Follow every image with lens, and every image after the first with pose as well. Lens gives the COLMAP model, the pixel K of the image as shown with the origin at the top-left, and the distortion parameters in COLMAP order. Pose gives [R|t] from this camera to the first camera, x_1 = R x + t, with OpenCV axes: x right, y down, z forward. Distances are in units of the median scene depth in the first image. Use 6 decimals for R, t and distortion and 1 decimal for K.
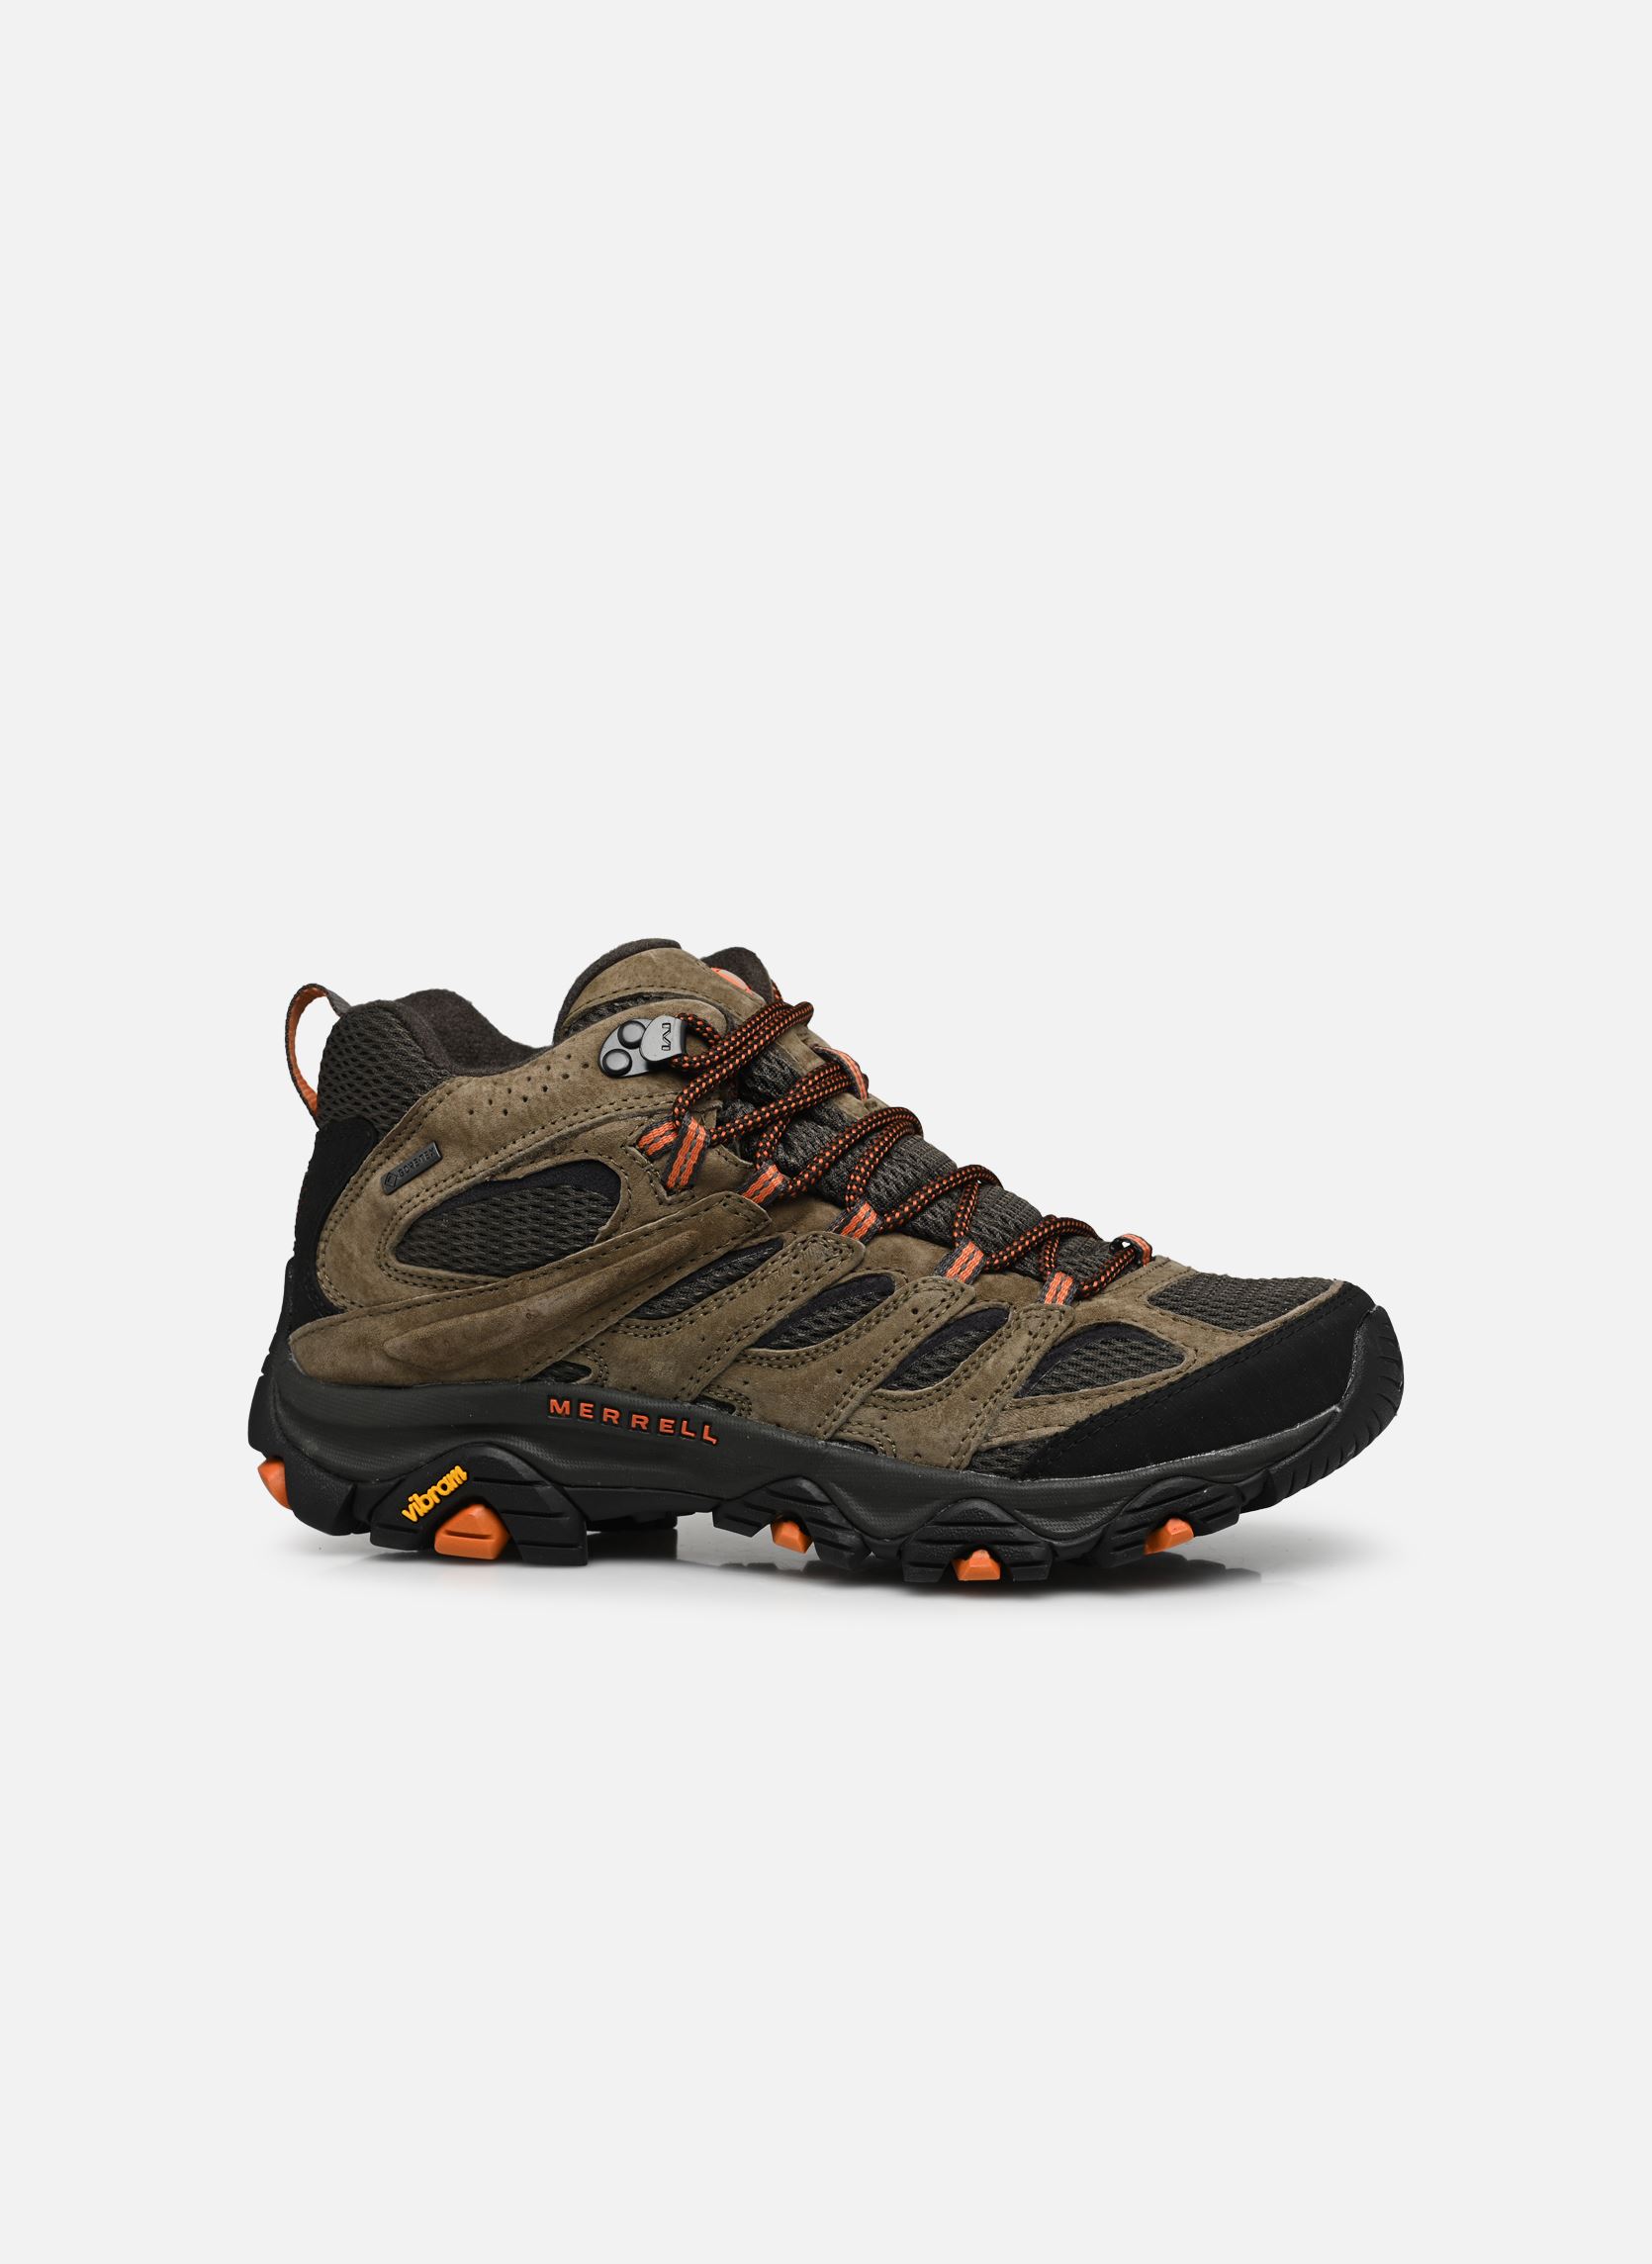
lens RADIAL K [[7075.7, 0, 825.5], [0, 7075.7, 1131.4], [0, 0, 1]] dist [0.435406, 0.000000]
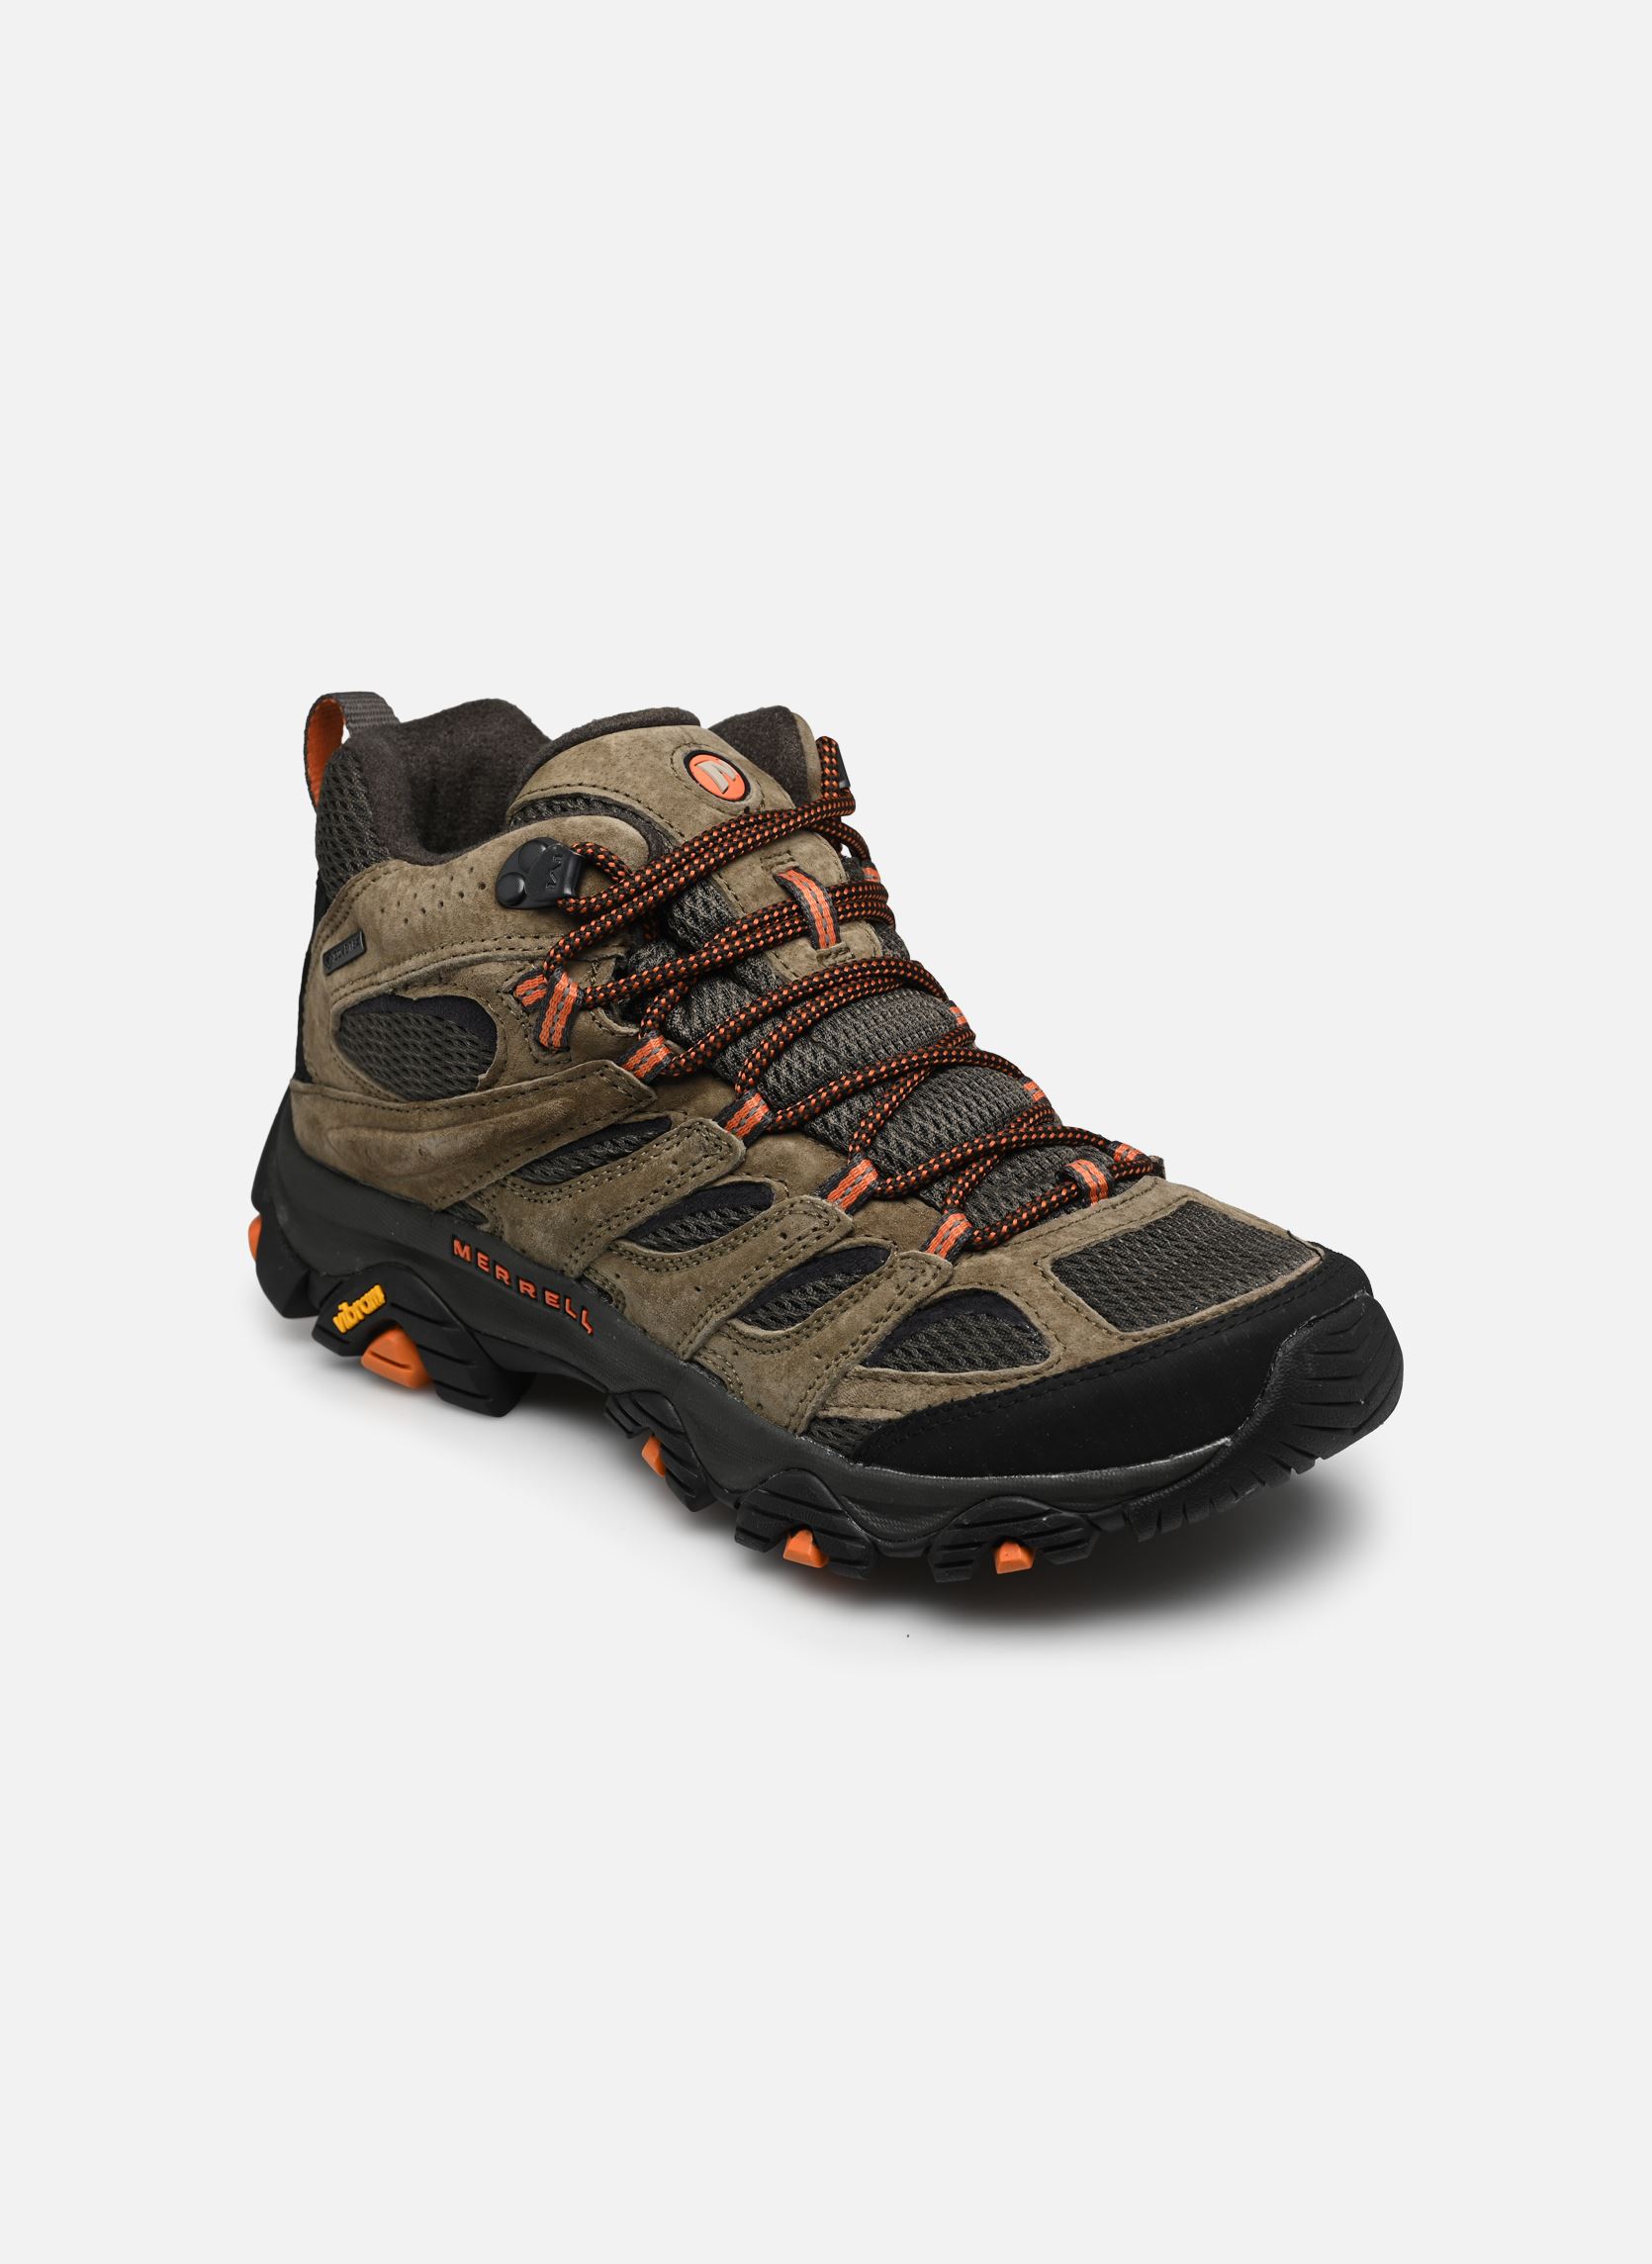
lens RADIAL K [[7075.7, 0, 825.2], [0, 7075.7, 1132.9], [0, 0, 1]] dist [0.435406, 0.000000]
pose [[0.799501, 0.208112, -0.563461, 0.492474], [0.015613, 0.930544, 0.365846, -0.296672], [0.600462, -0.301291, 0.740722, 0.378195]]
